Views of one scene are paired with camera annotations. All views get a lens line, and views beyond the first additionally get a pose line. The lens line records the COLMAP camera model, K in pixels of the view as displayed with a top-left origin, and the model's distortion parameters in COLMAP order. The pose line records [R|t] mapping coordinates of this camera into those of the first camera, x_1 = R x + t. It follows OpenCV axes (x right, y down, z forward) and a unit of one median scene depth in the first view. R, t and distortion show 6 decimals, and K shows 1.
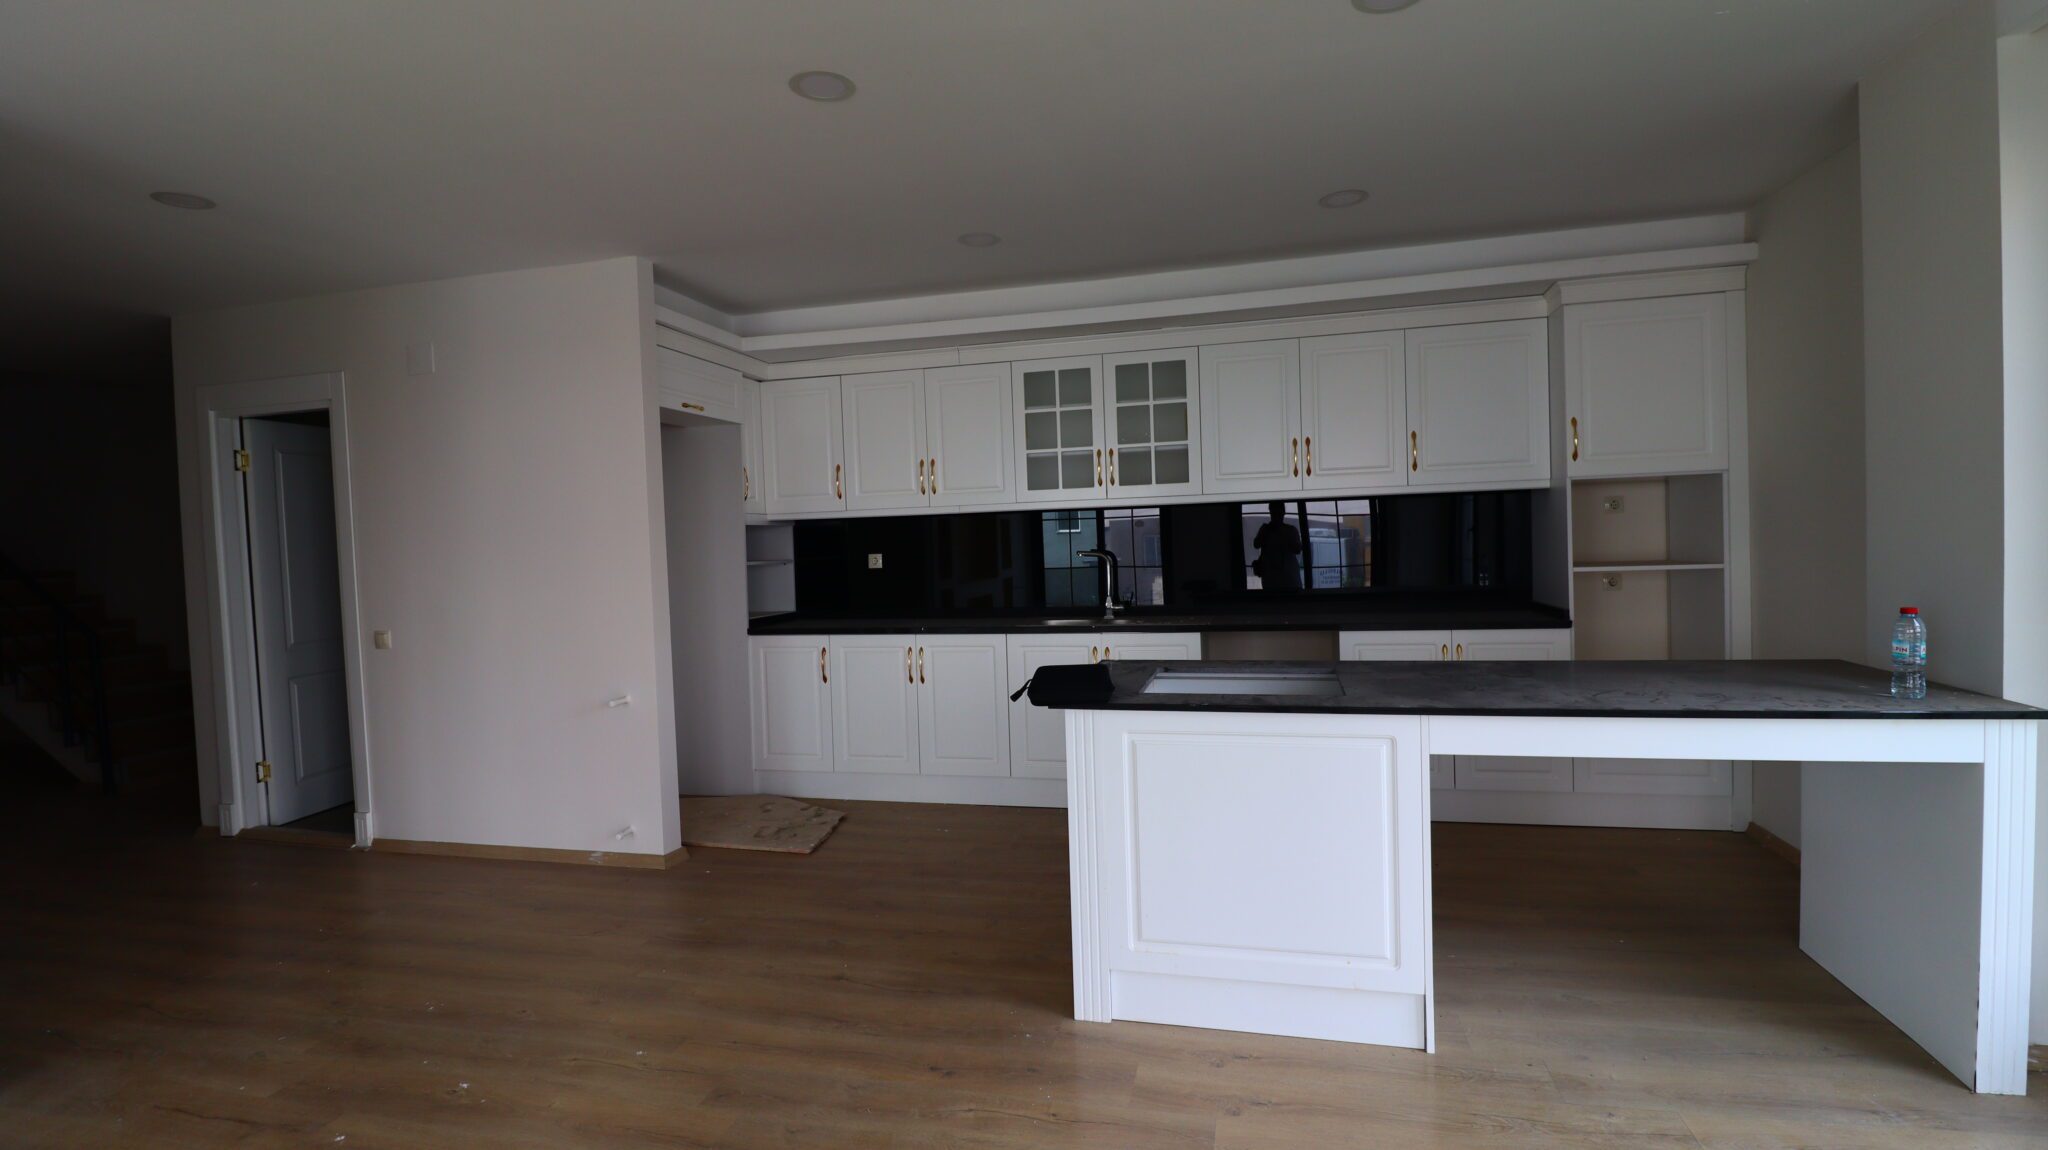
lens RADIAL K [[942.7, 0, 1031.7], [0, 942.7, 567.2], [0, 0, 1]] dist [-0.009870, -0.003624]
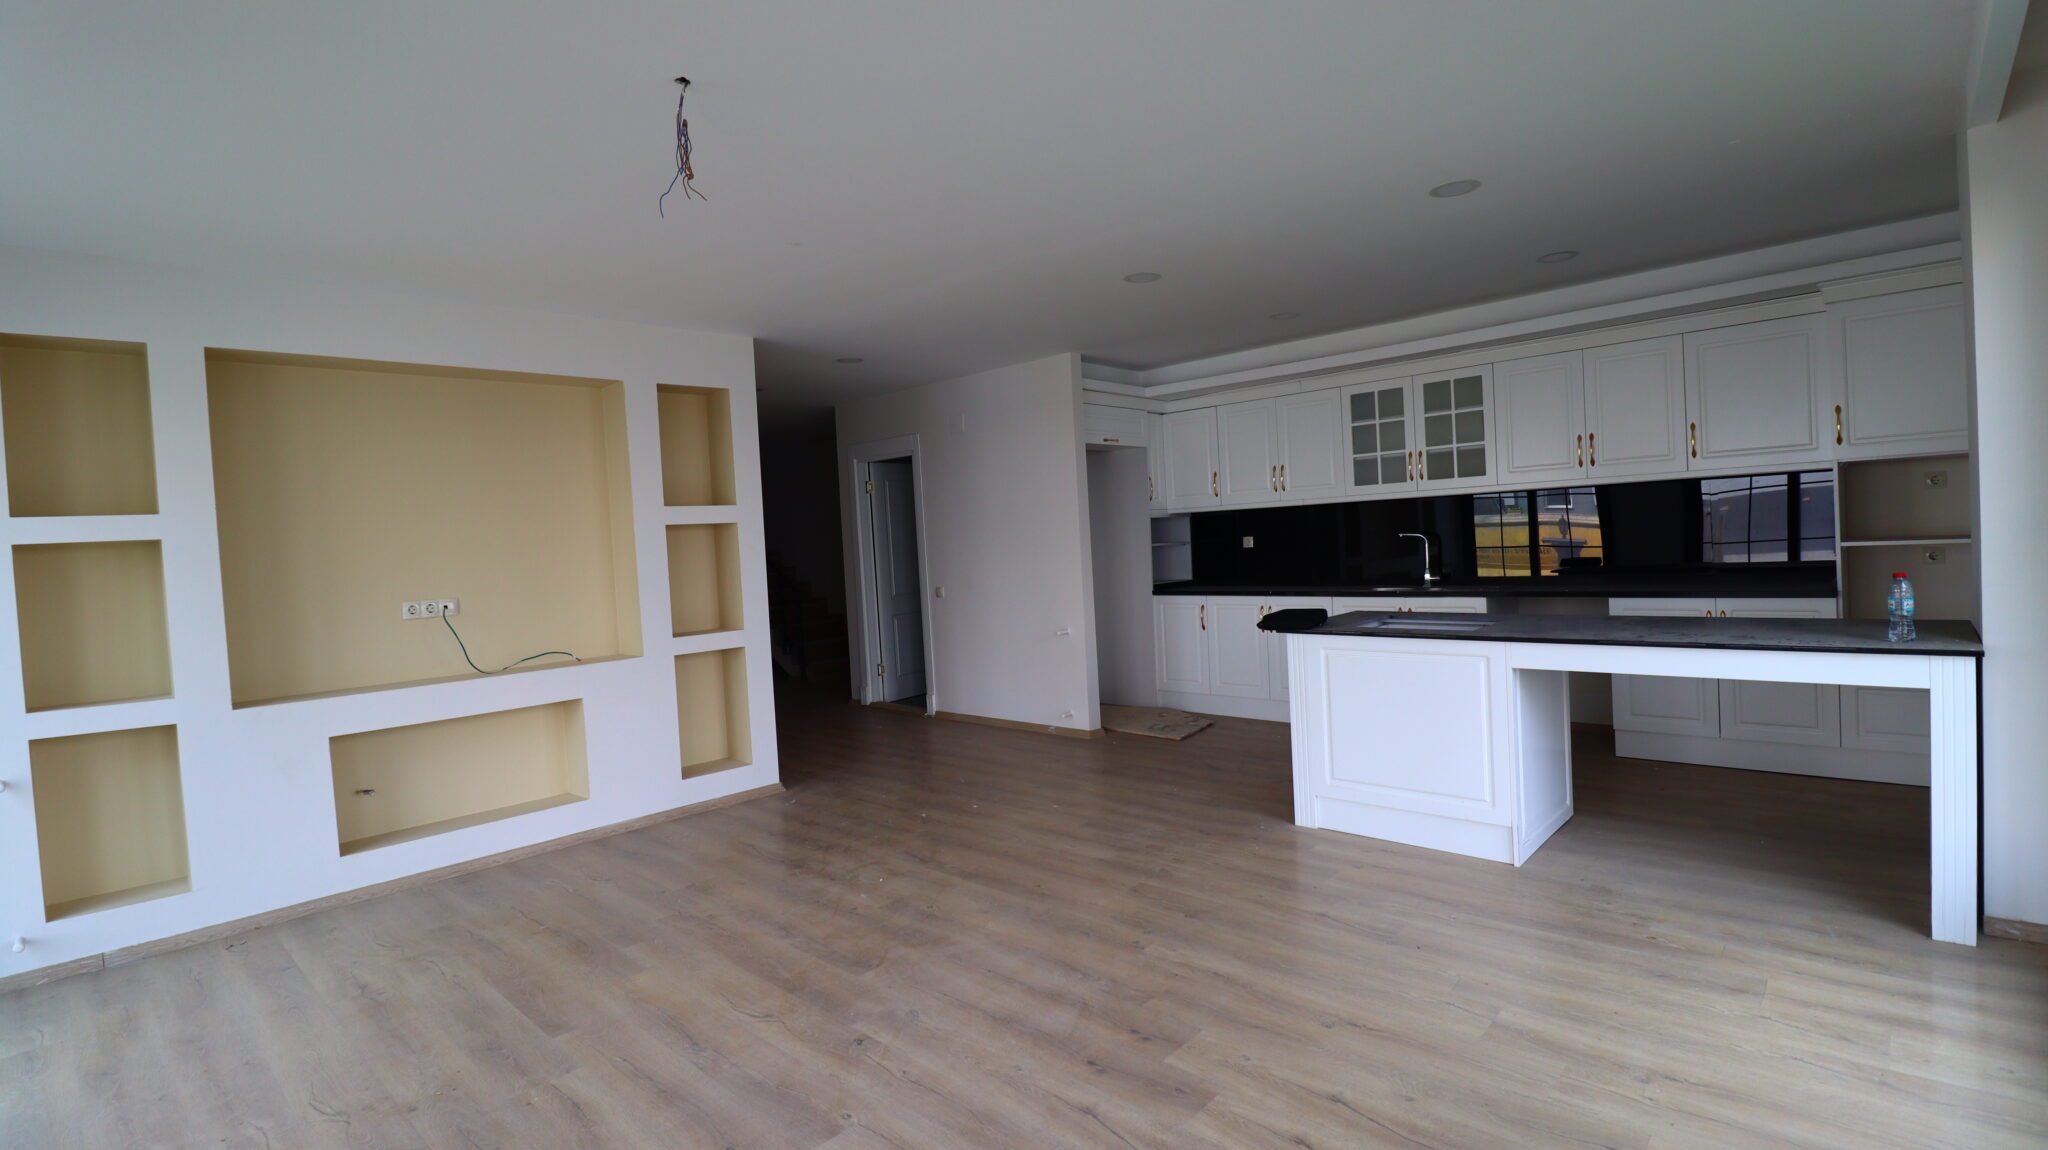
lens RADIAL K [[942.7, 0, 1022.7], [0, 942.7, 569.0], [0, 0, 1]] dist [-0.009870, -0.003624]
pose [[0.869643, 0.003814, -0.493666, 0.257876], [0.007975, 0.999731, 0.021774, 0.000039], [0.493616, -0.022872, 0.869379, -0.375088]]
